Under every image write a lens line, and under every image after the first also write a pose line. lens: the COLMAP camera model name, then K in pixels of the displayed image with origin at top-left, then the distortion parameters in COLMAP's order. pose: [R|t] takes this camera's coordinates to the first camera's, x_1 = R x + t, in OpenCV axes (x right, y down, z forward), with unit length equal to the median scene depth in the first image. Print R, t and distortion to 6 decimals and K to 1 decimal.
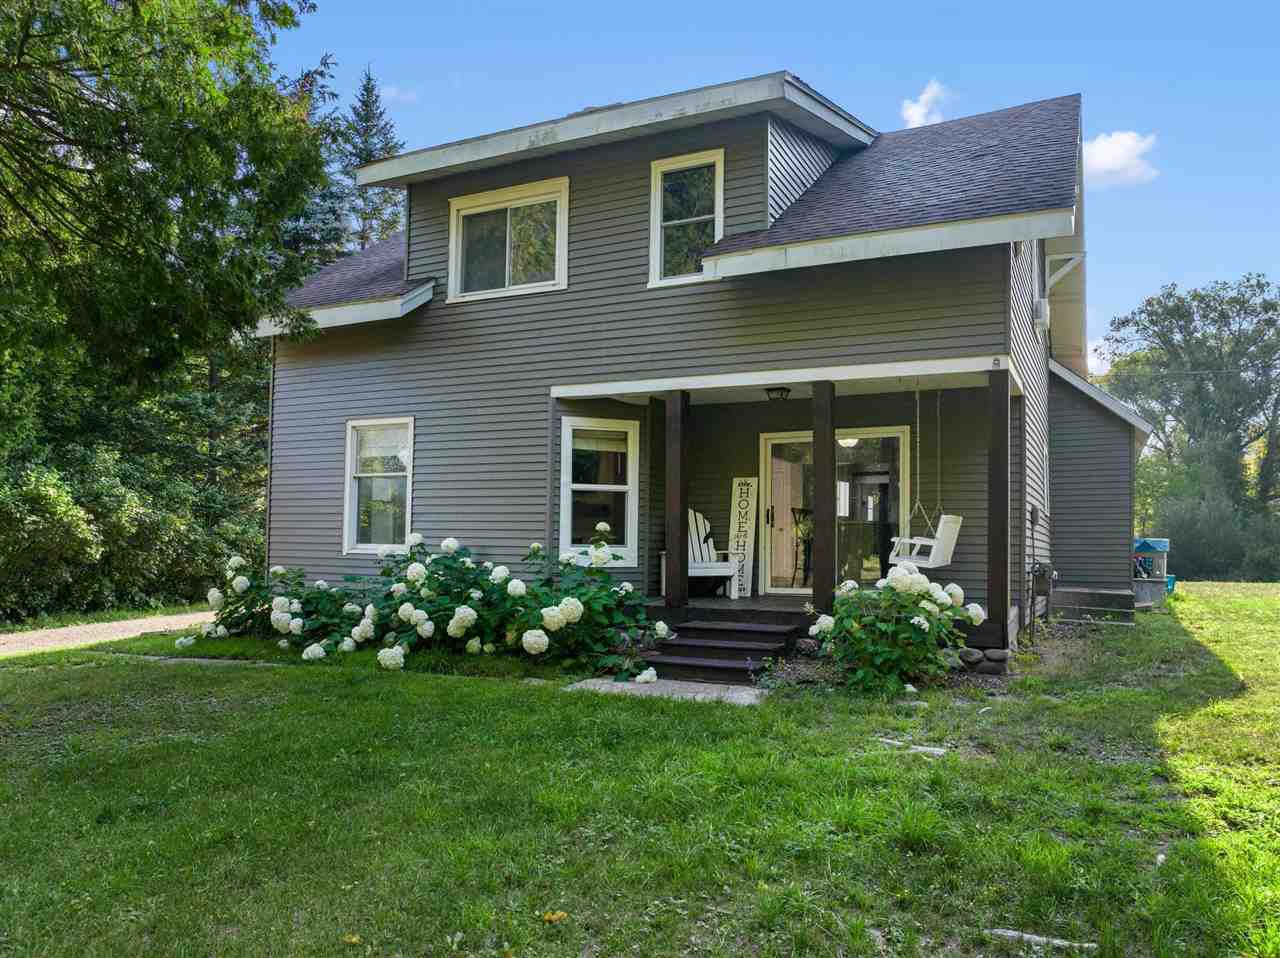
lens RADIAL K [[889.4, 0, 621.5], [0, 889.4, 523.3], [0, 0, 1]] dist [-0.035995, -0.004187]
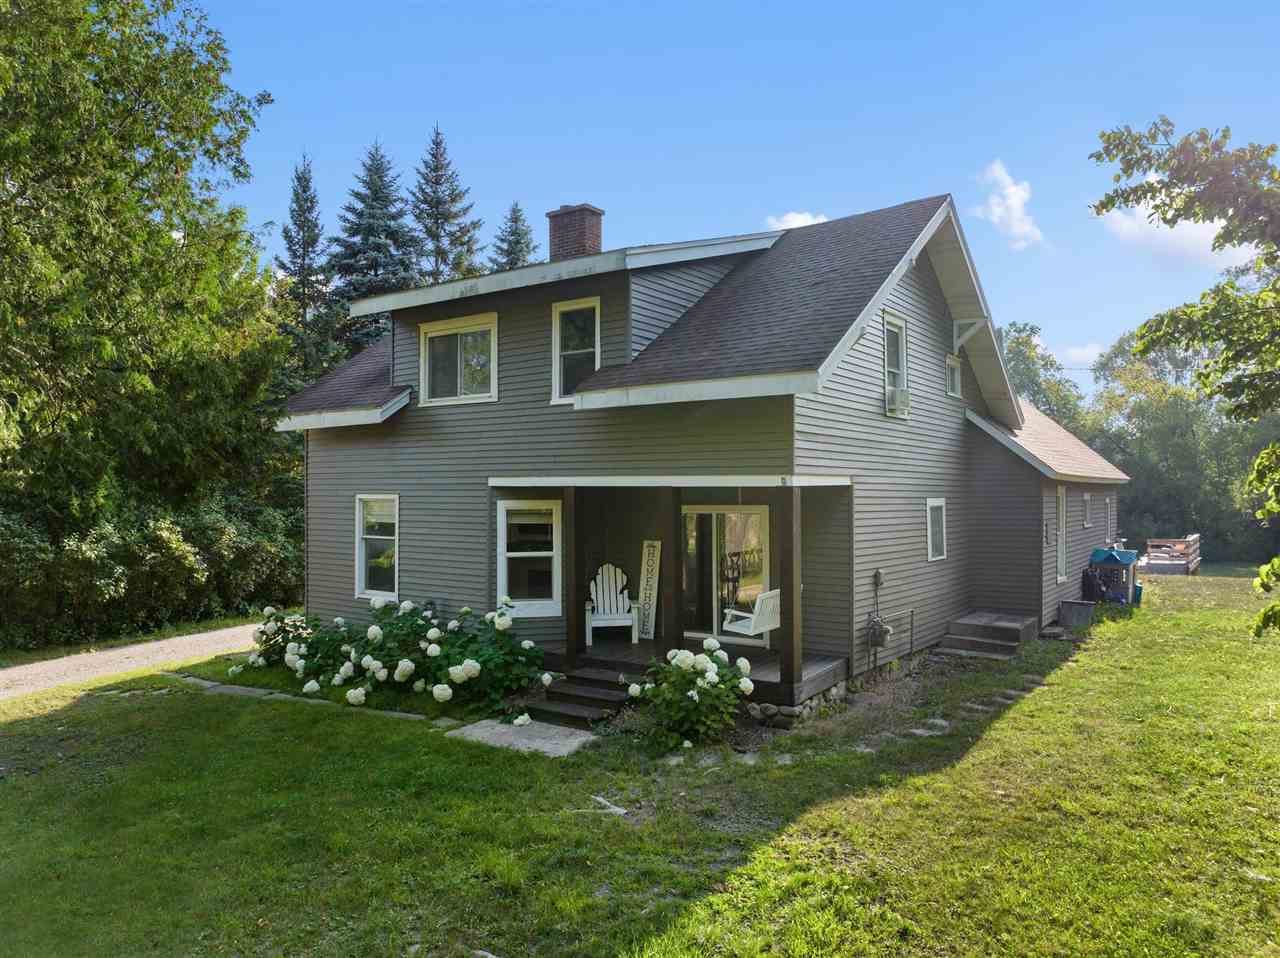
lens RADIAL K [[889.4, 0, 642.0], [0, 889.4, 474.8], [0, 0, 1]] dist [-0.035995, -0.004187]
pose [[0.986872, -0.019646, -0.160303, 0.343139], [0.022764, 0.999585, 0.017633, -0.174261], [0.159890, -0.021051, 0.986910, -0.229426]]
